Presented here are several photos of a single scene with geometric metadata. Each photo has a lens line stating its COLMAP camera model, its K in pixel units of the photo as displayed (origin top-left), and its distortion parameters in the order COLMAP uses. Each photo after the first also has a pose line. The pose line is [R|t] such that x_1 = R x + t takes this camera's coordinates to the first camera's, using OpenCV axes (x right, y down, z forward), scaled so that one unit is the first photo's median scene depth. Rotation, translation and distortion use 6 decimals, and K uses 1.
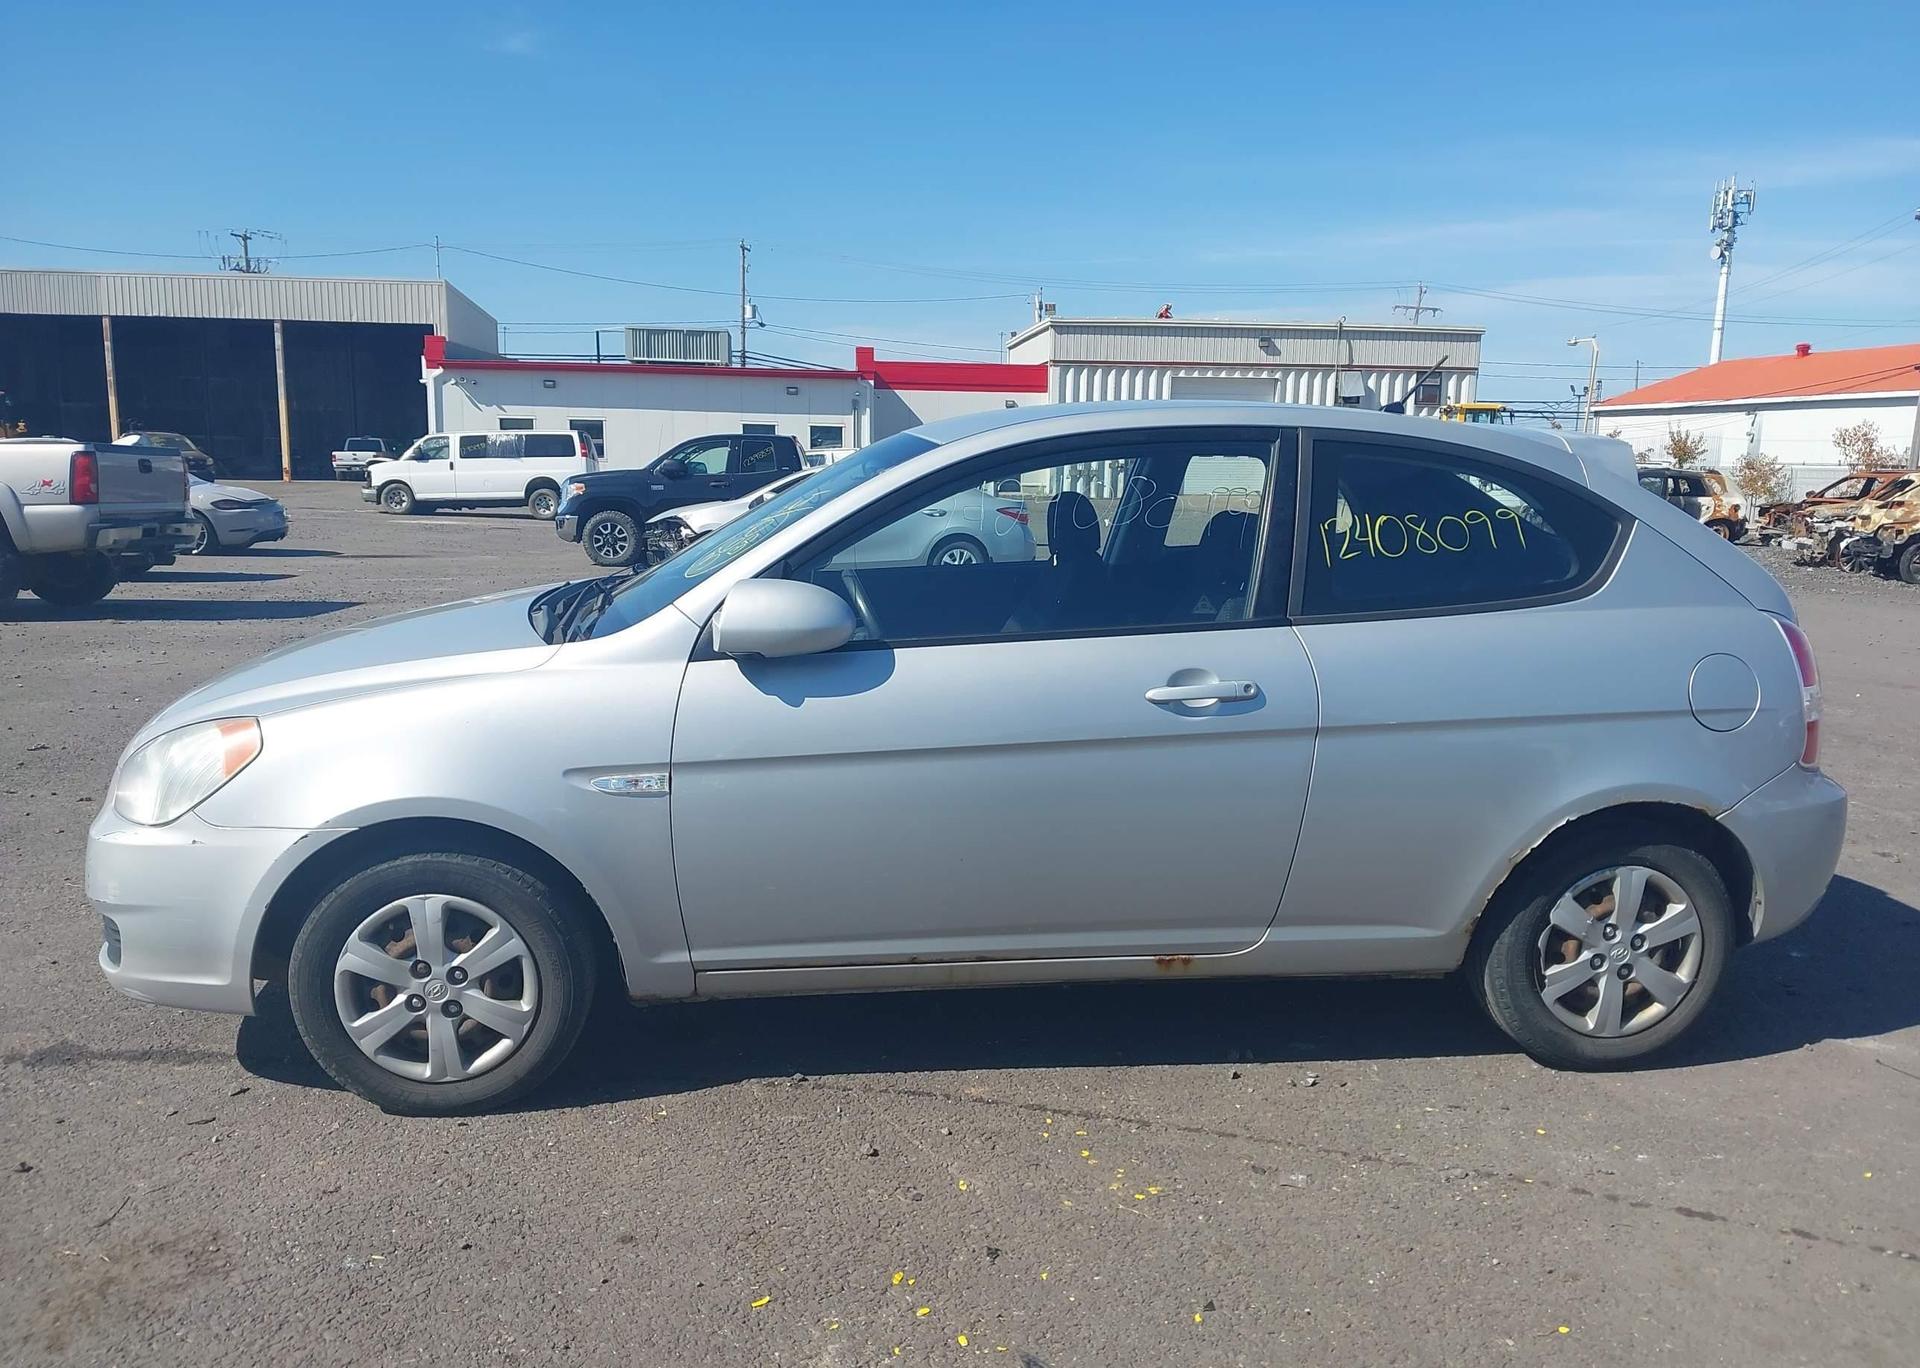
lens RADIAL K [[1539.2, 0, 971.1], [0, 1539.2, 699.7], [0, 0, 1]] dist [0.082617, -0.184358]
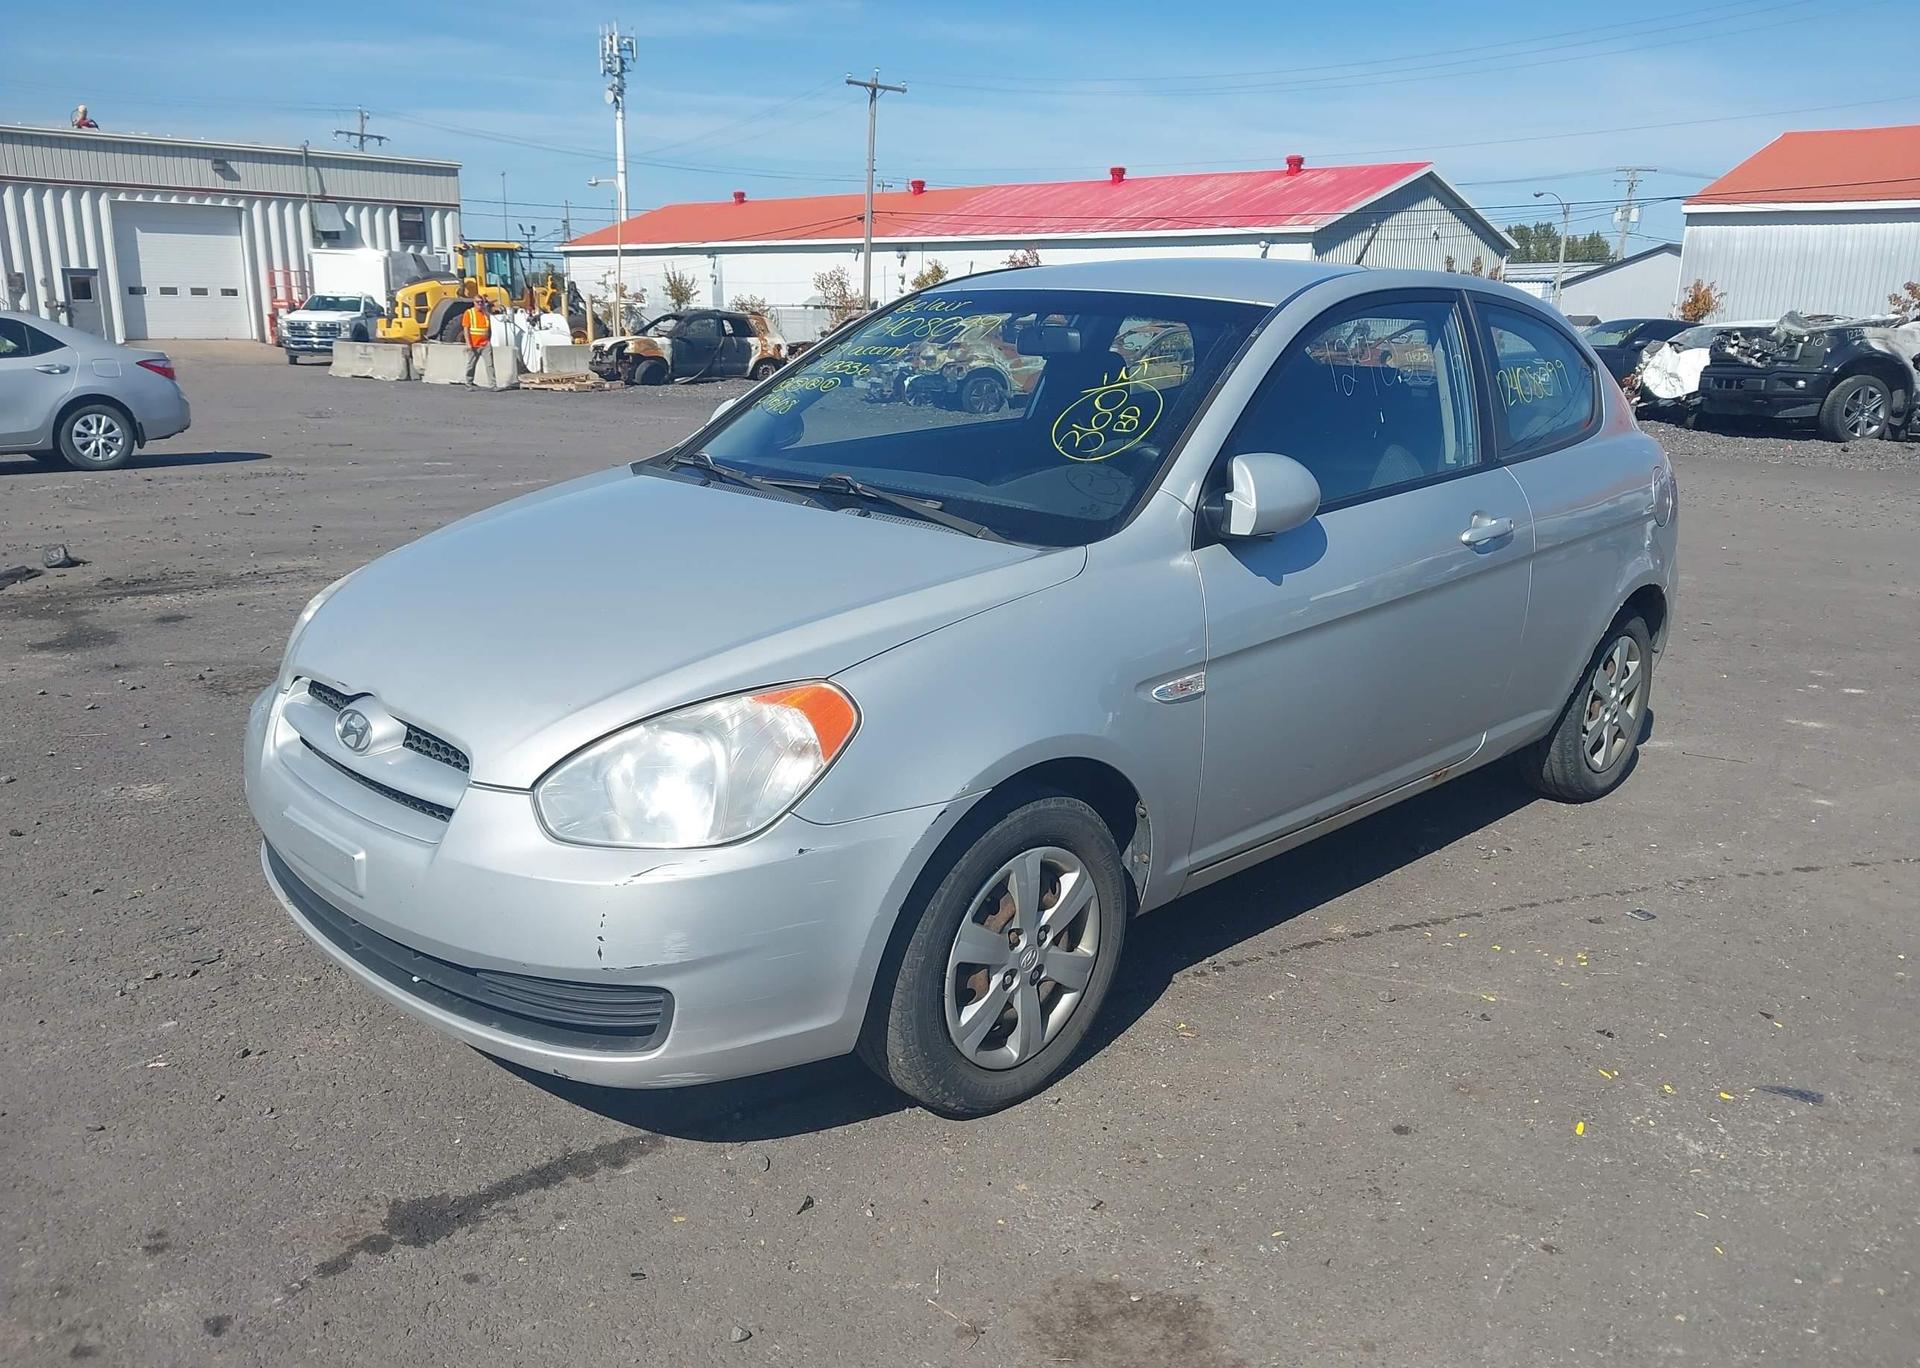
lens RADIAL K [[1570.5, 0, 960.0], [0, 1570.5, 684.0], [0, 0, 1]] dist [0.001295, -0.005620]
pose [[0.772418, -0.151966, 0.616666, -0.106864], [0.097418, 0.987811, 0.121405, -0.008851], [-0.627599, -0.033701, 0.777807, 0.042004]]
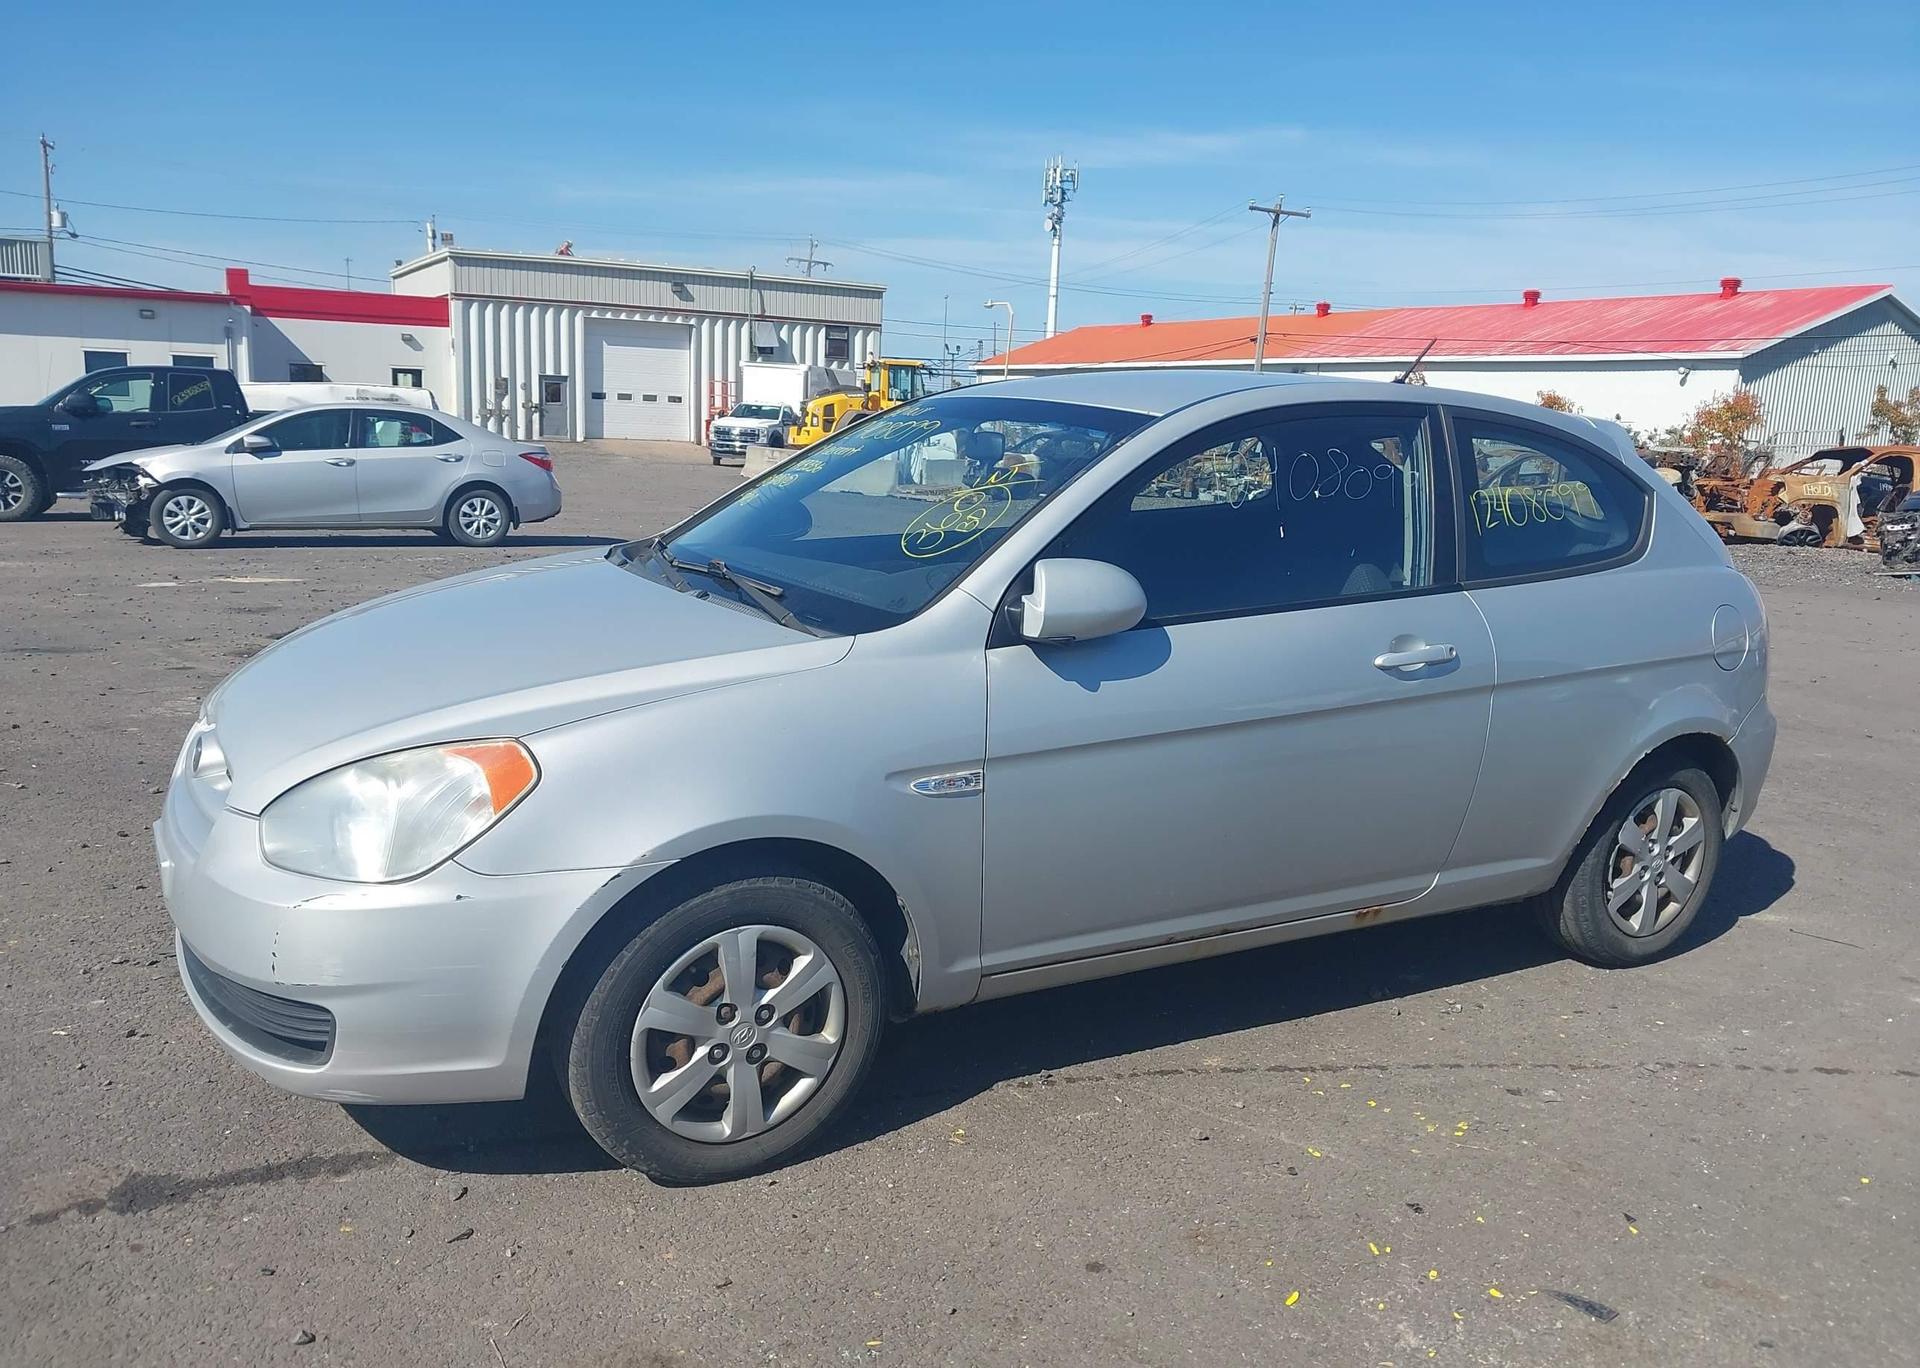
lens RADIAL K [[1539.2, 0, 971.1], [0, 1539.2, 699.7], [0, 0, 1]] dist [0.082617, -0.184358]
pose [[0.913841, -0.053893, 0.402481, -0.068208], [0.039864, 0.998273, 0.043157, -0.004130], [-0.404112, -0.023394, 0.914411, 0.018428]]
